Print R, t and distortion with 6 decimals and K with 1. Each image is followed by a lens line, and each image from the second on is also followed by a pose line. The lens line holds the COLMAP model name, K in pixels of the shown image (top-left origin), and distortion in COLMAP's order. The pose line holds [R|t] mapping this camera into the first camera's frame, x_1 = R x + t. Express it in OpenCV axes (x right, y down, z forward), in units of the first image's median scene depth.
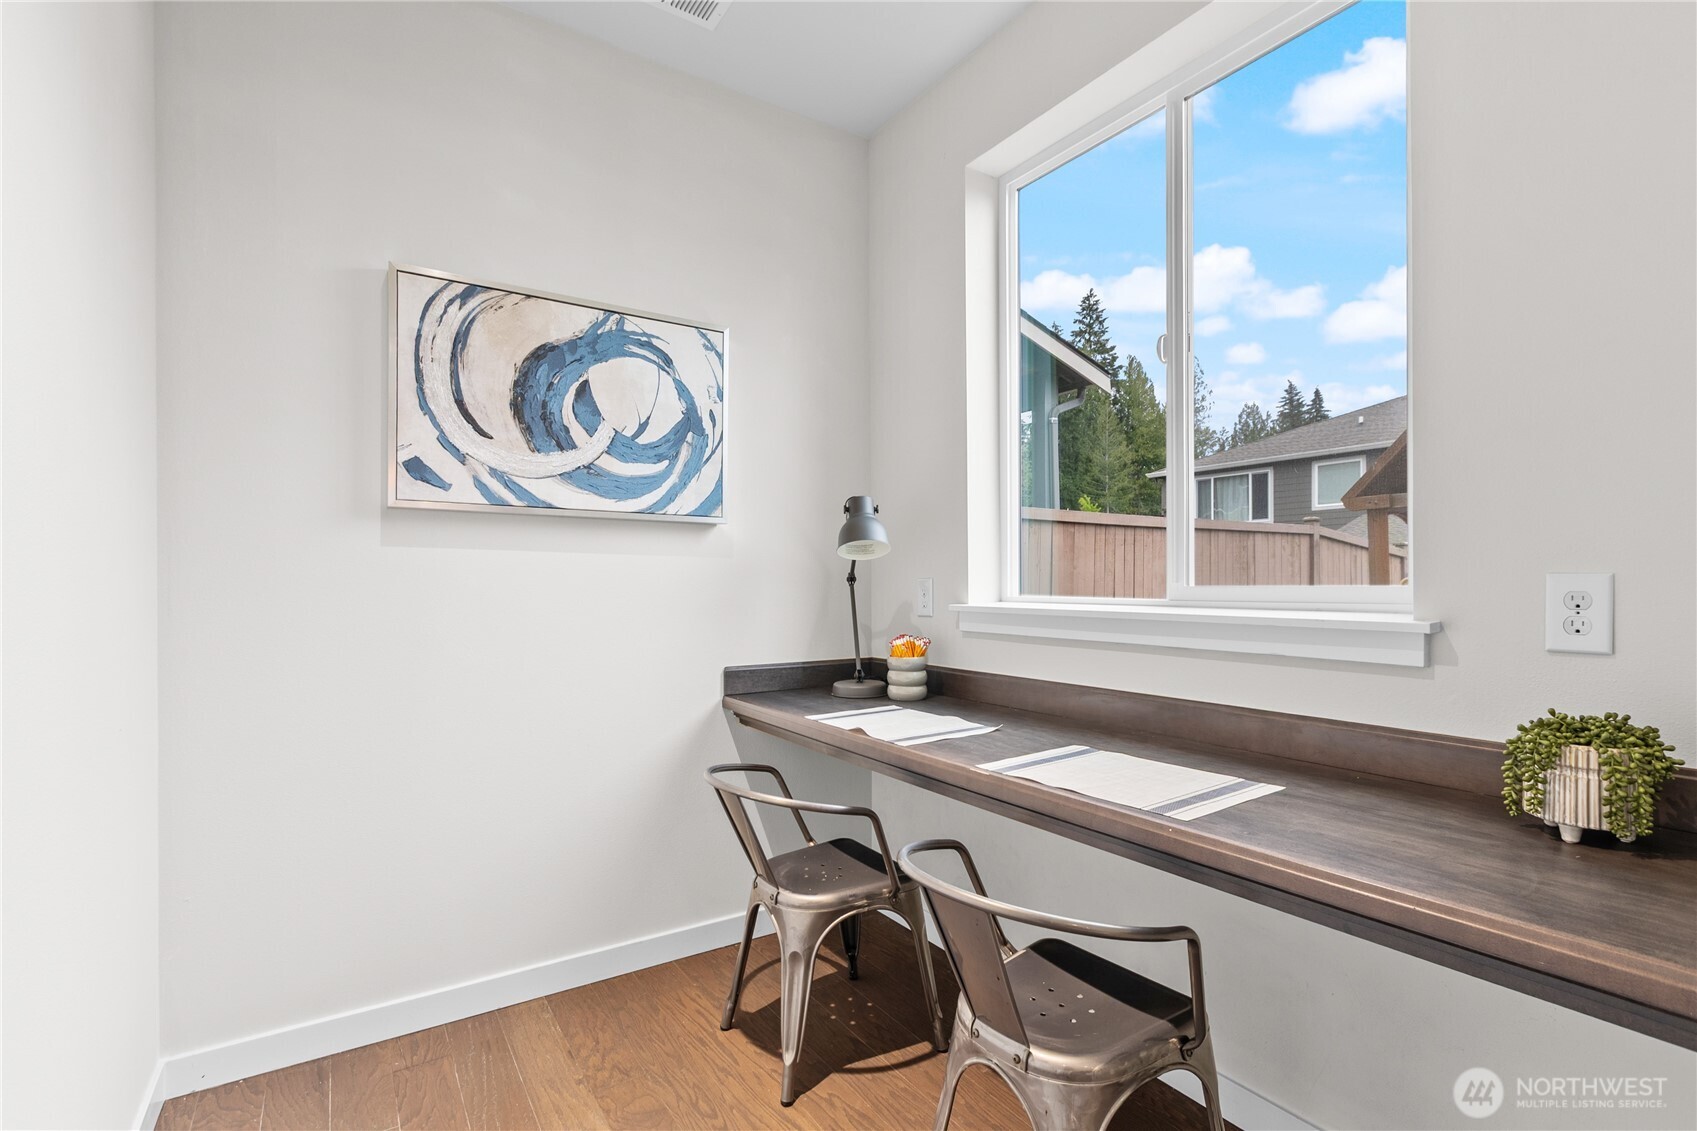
lens RADIAL K [[790.8, 0, 850.6], [0, 790.8, 582.5], [0, 0, 1]] dist [0.000171, 0.002114]
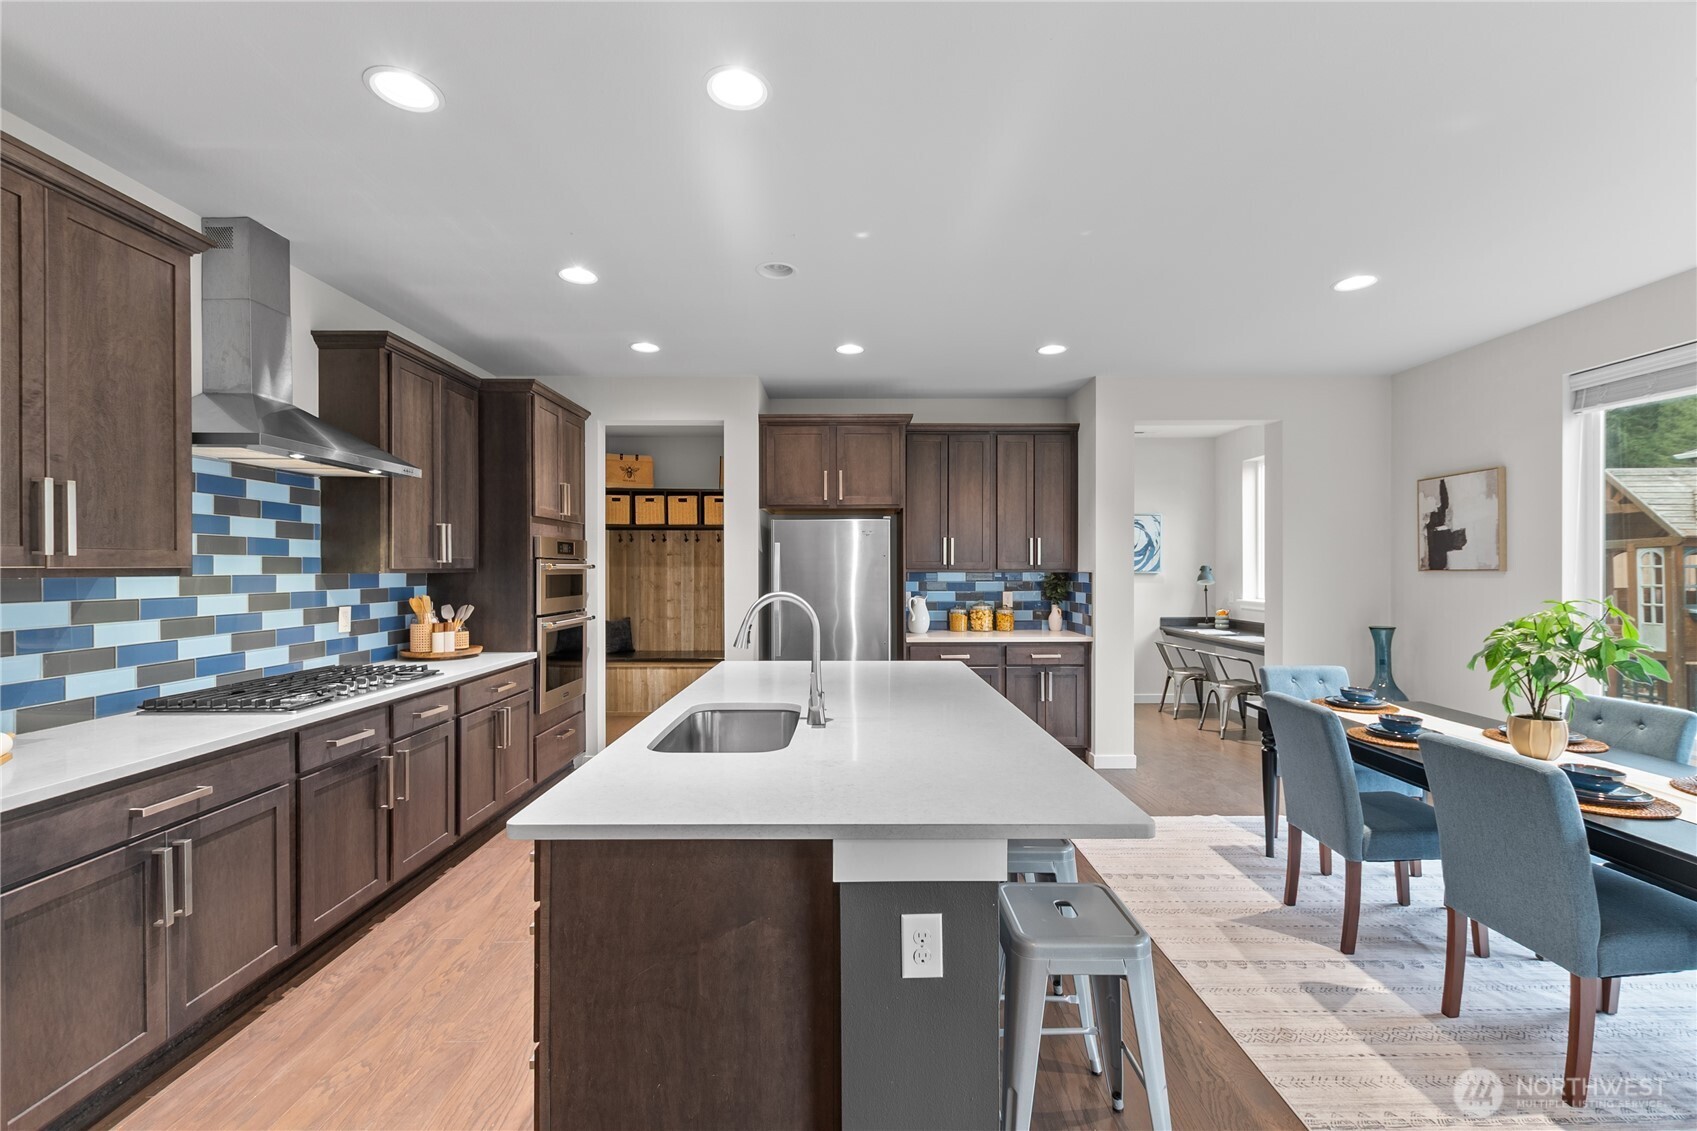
lens RADIAL K [[730.5, 0, 847.5], [0, 730.5, 572.1], [0, 0, 1]] dist [0.010072, -0.002690]
pose [[0.843620, 0.001593, -0.536938, 0.386051], [-0.000229, 0.999997, 0.002607, -0.089539], [0.536940, -0.002077, 0.843618, -2.326595]]
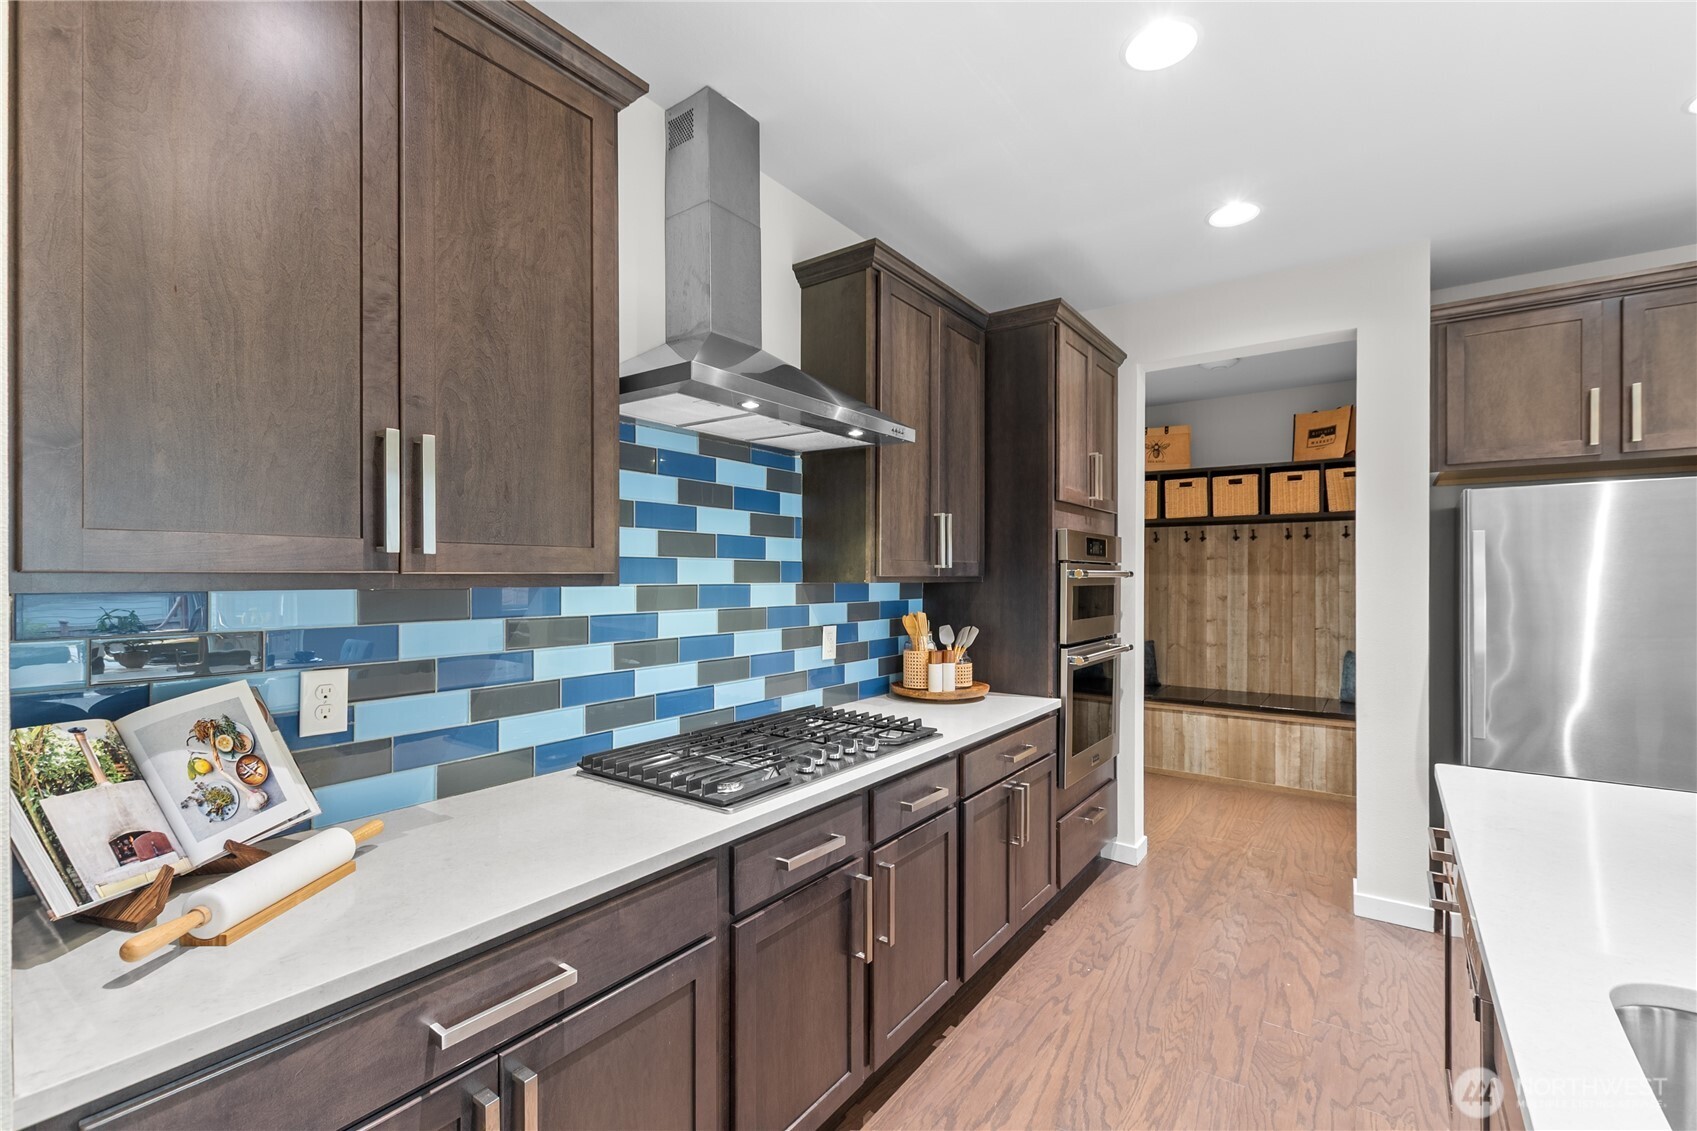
lens RADIAL K [[730.5, 0, 842.1], [0, 730.5, 574.3], [0, 0, 1]] dist [0.010072, -0.002690]
pose [[0.359433, -0.003742, -0.933163, -0.191495], [-0.003492, 0.999980, -0.005355, -0.089286], [0.933164, 0.005183, 0.359412, -2.016687]]
